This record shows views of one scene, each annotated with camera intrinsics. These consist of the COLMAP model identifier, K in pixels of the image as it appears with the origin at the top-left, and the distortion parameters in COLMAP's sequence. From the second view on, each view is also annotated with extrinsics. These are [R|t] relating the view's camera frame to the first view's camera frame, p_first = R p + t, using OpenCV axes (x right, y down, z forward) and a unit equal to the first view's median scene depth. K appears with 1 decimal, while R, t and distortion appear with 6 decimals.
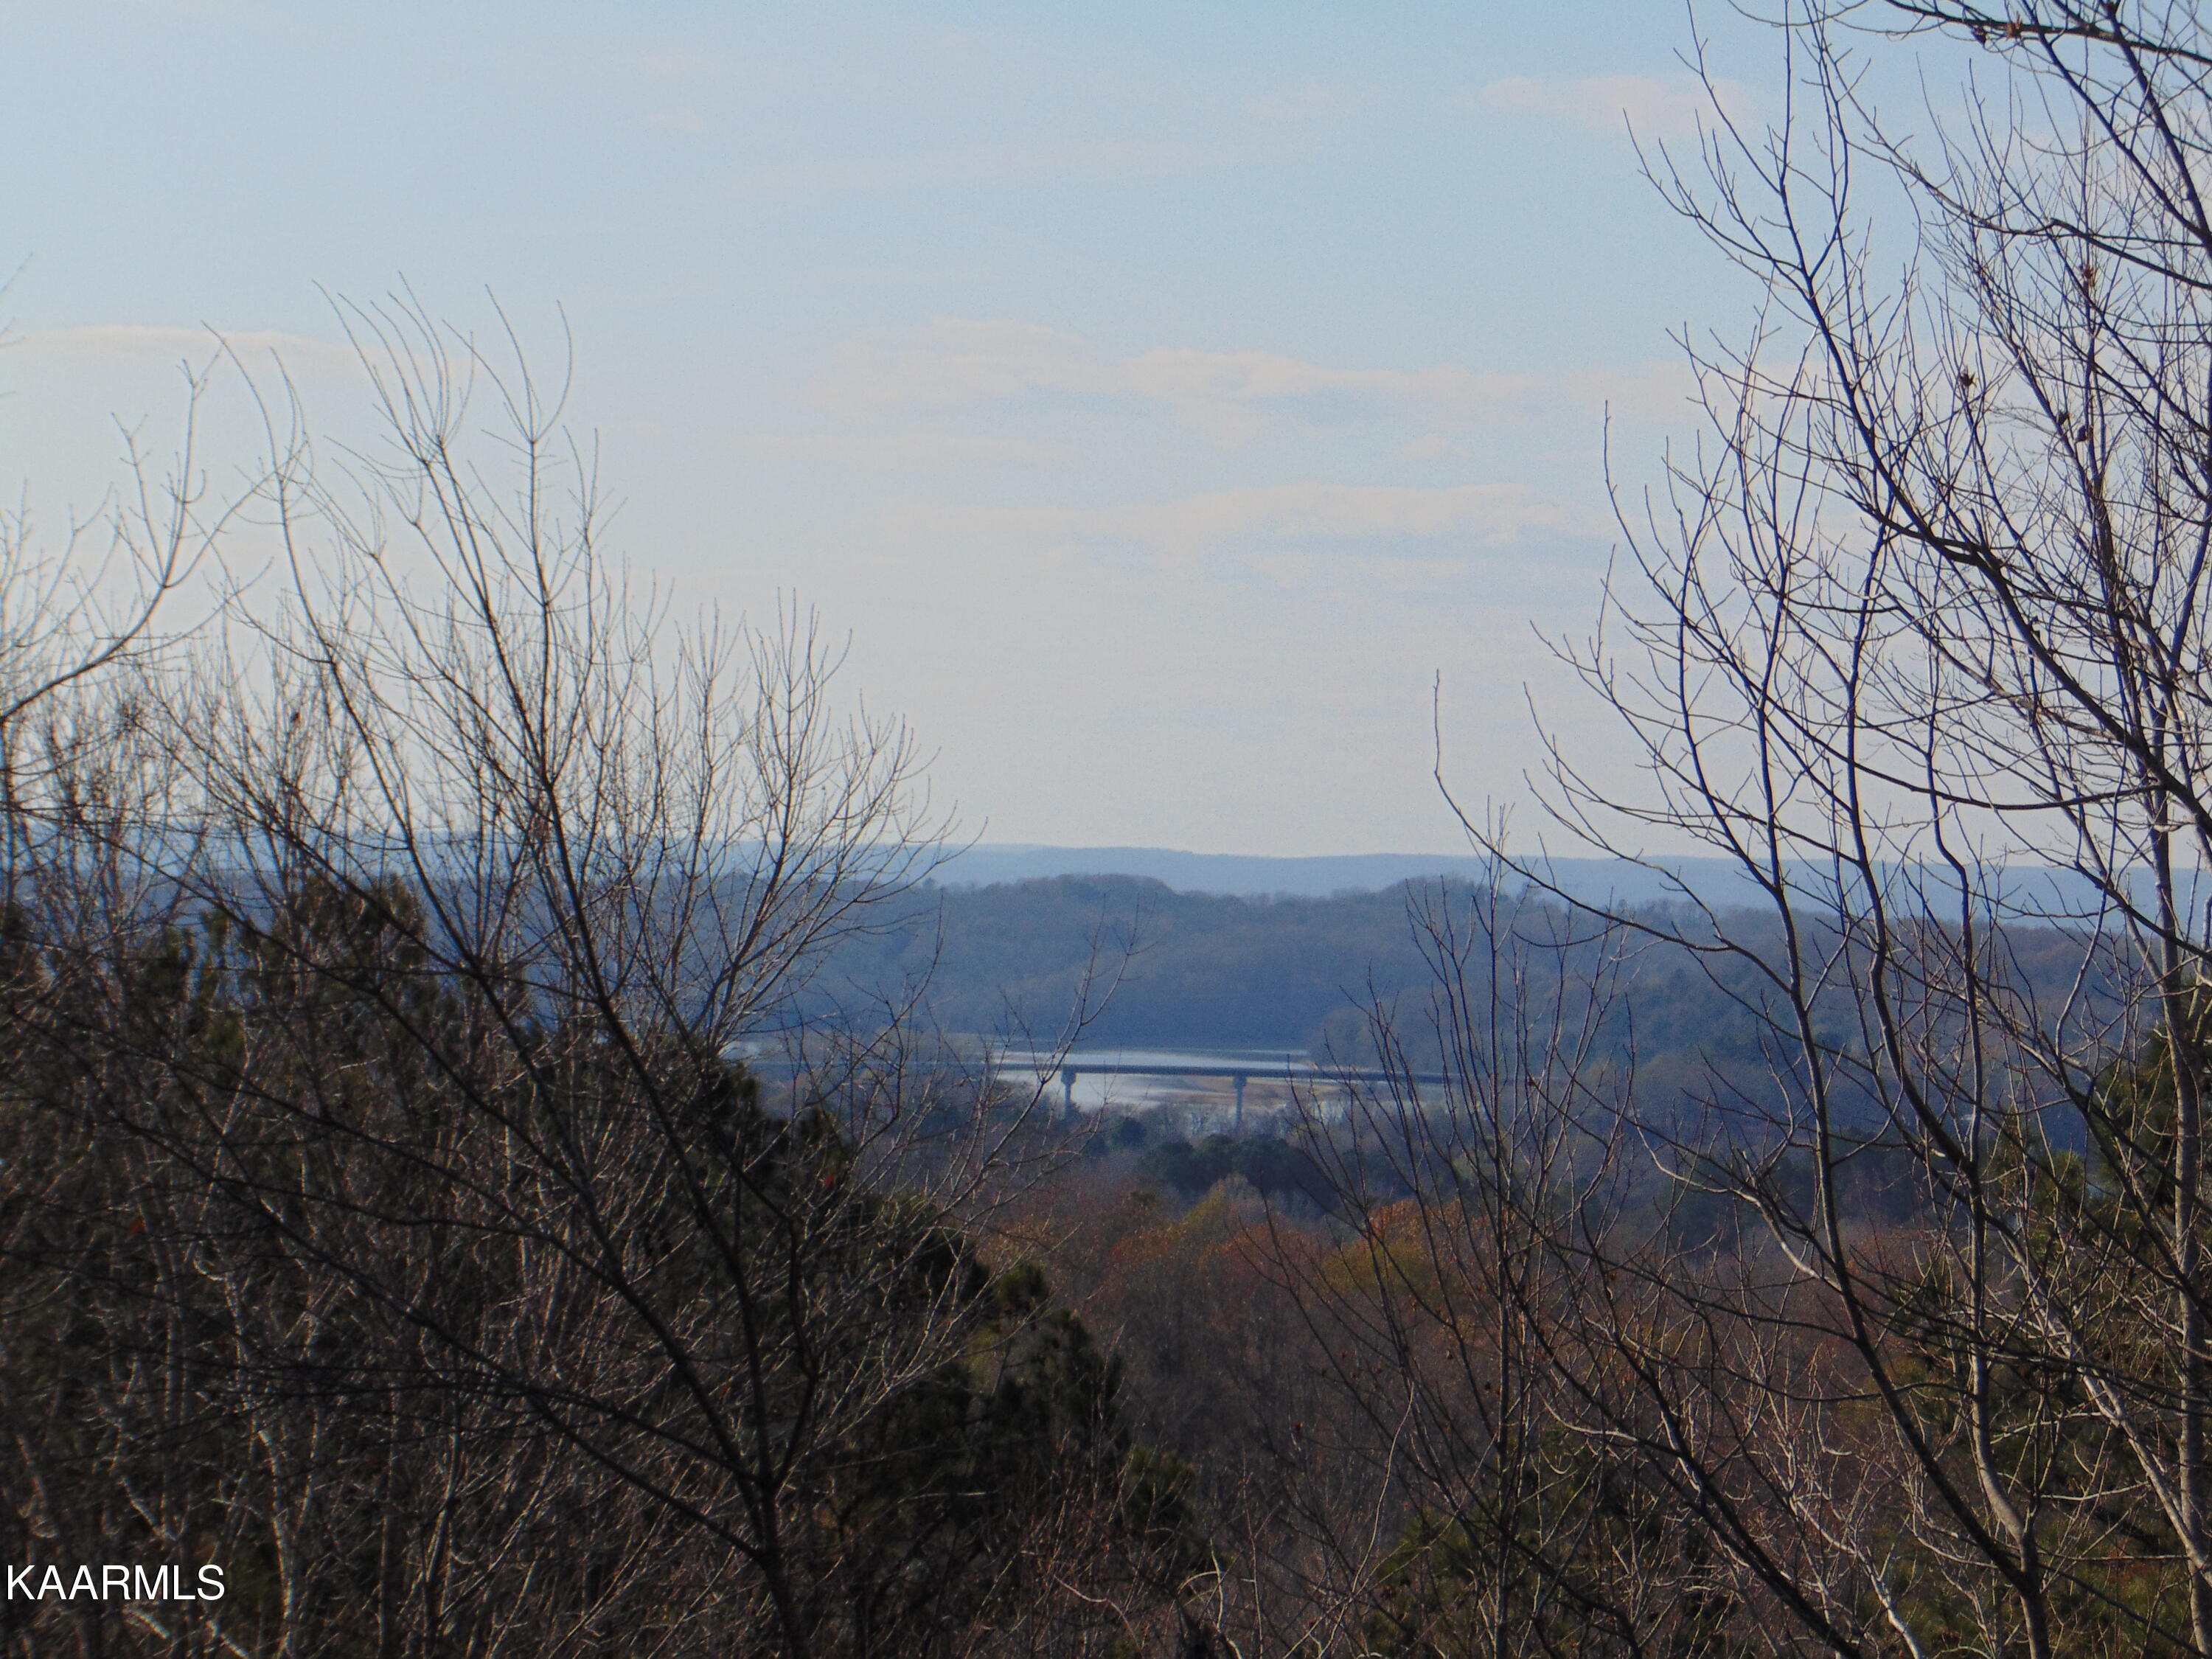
lens RADIAL K [[8345.7, 0, 1106.0], [0, 8345.7, 829.5], [0, 0, 1]] dist [0.671978, -3.025365]
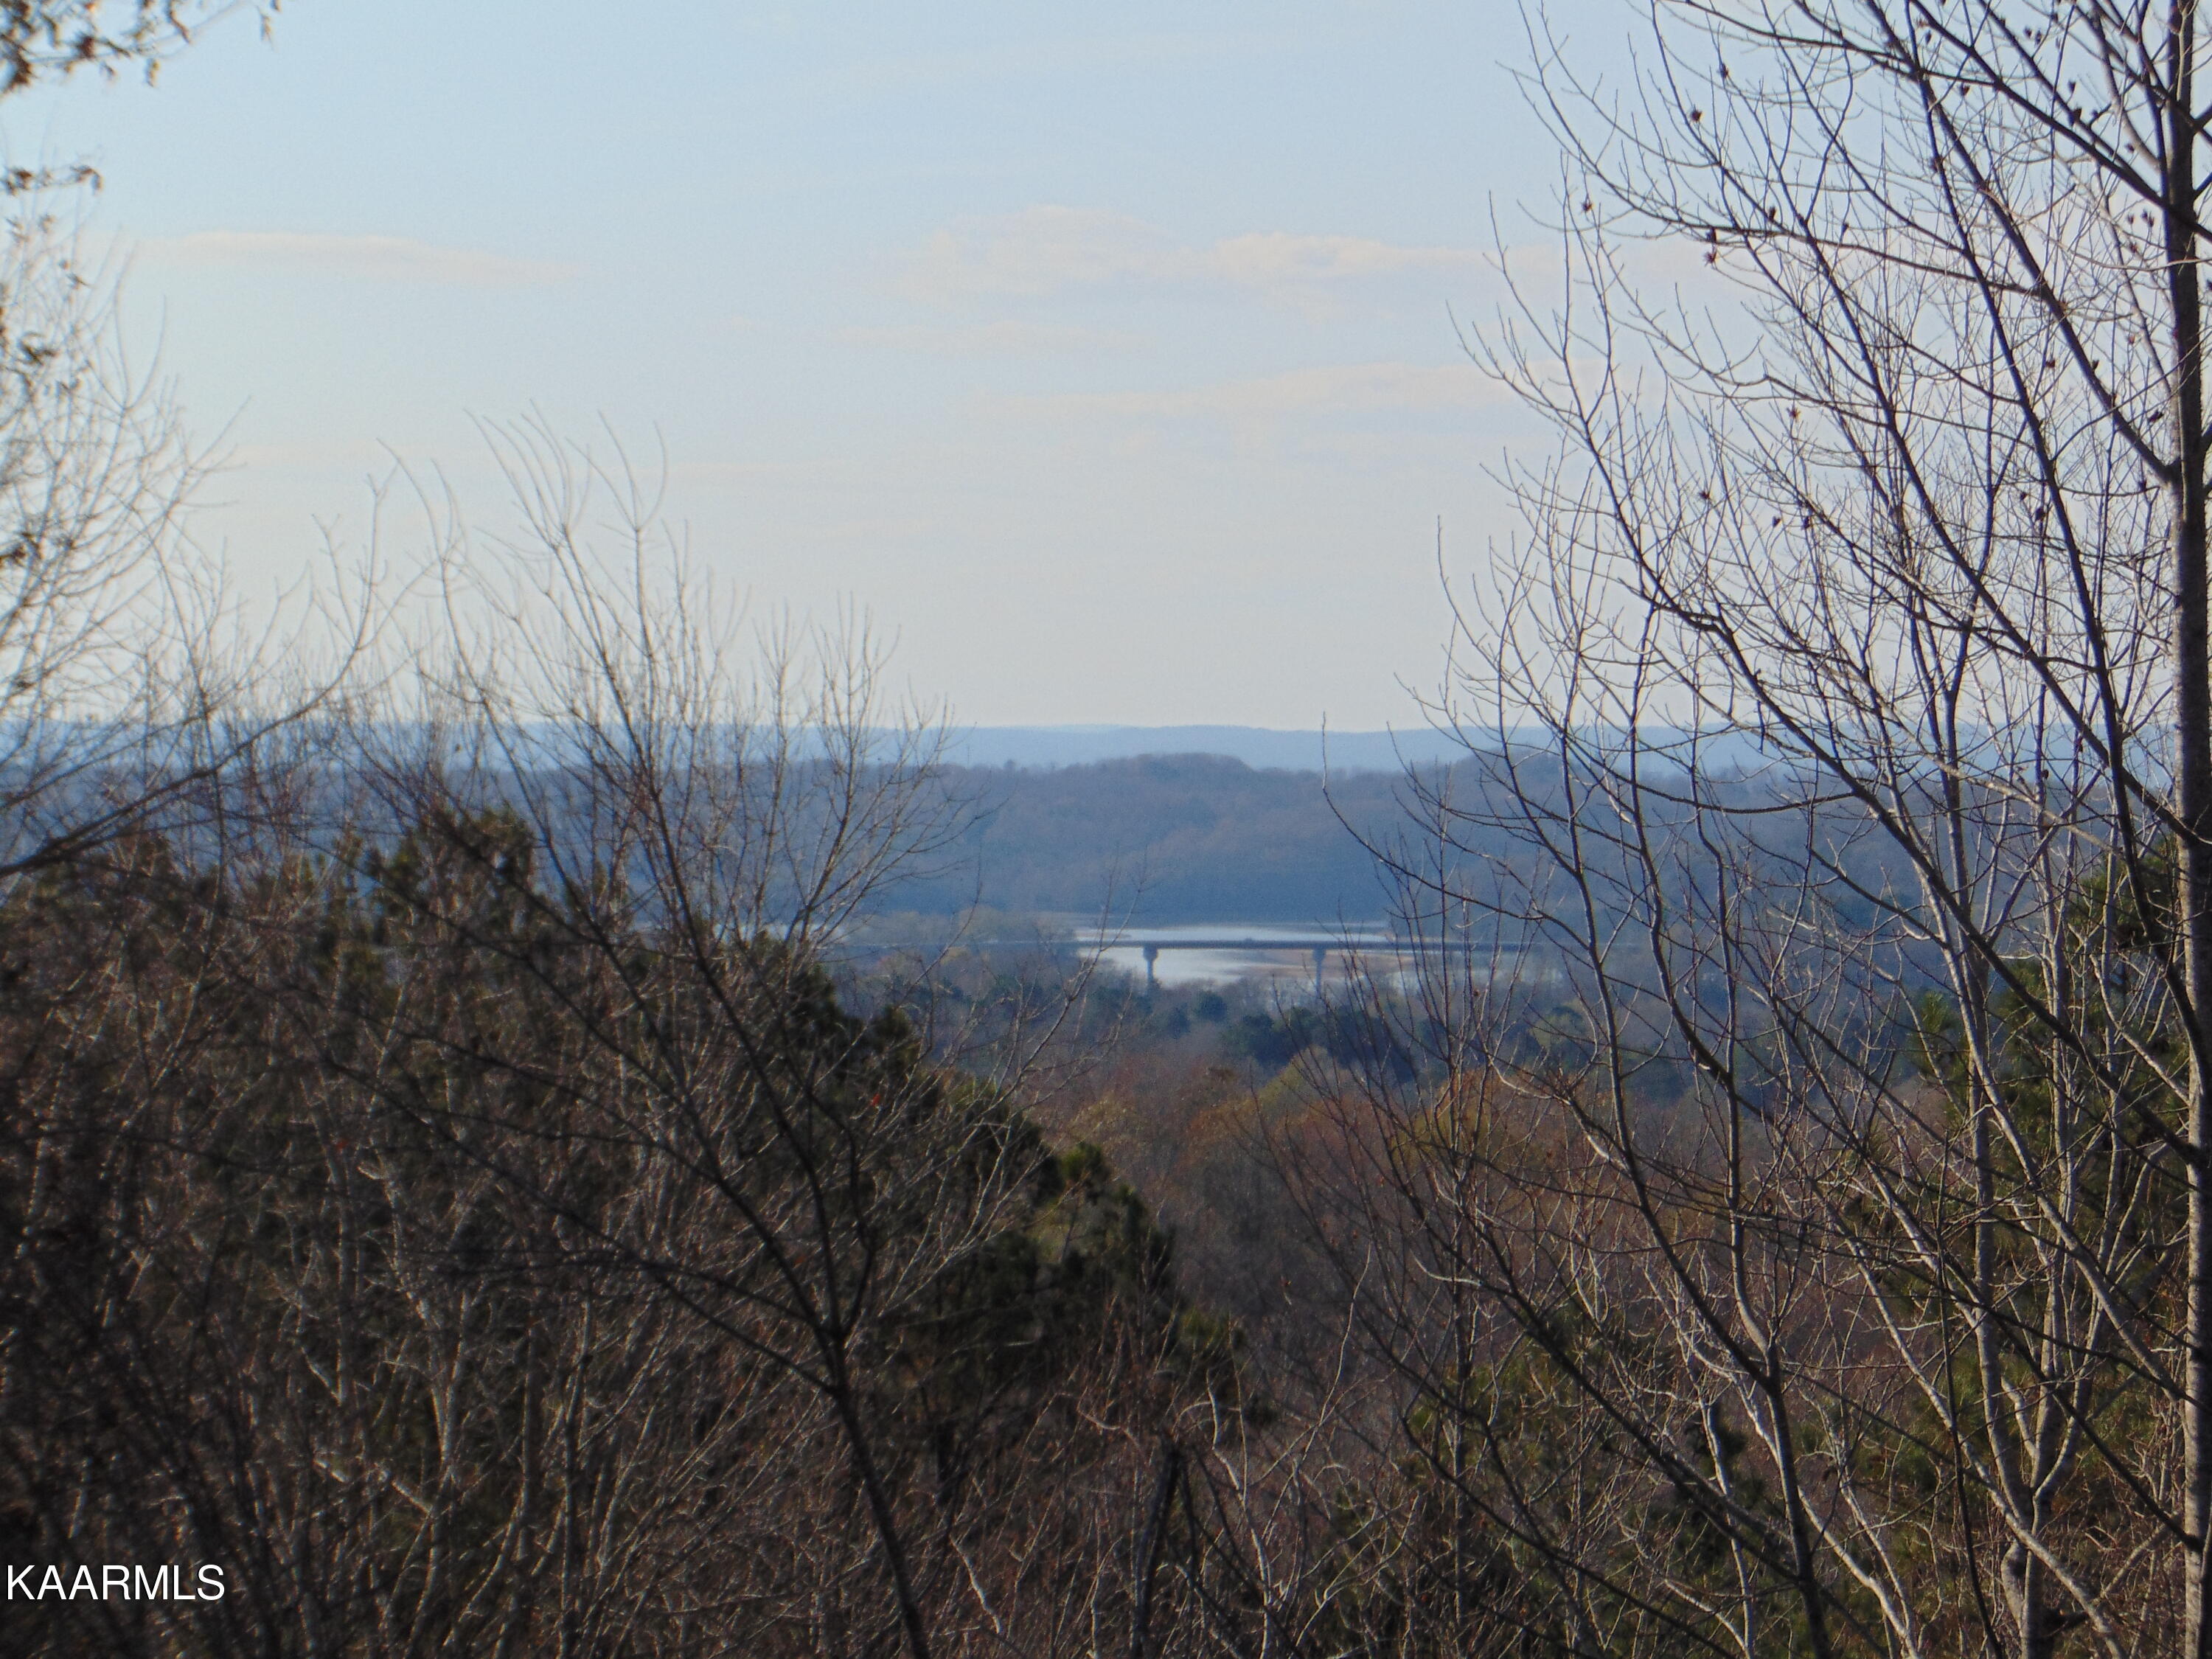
lens RADIAL K [[8345.7, 0, 1106.0], [0, 8345.7, 829.5], [0, 0, 1]] dist [0.671978, -3.025365]
pose [[0.999740, -0.020252, -0.010432, 0.010578], [0.020410, 0.999675, 0.015300, -0.012190], [0.010119, -0.015509, 0.999829, -0.188271]]
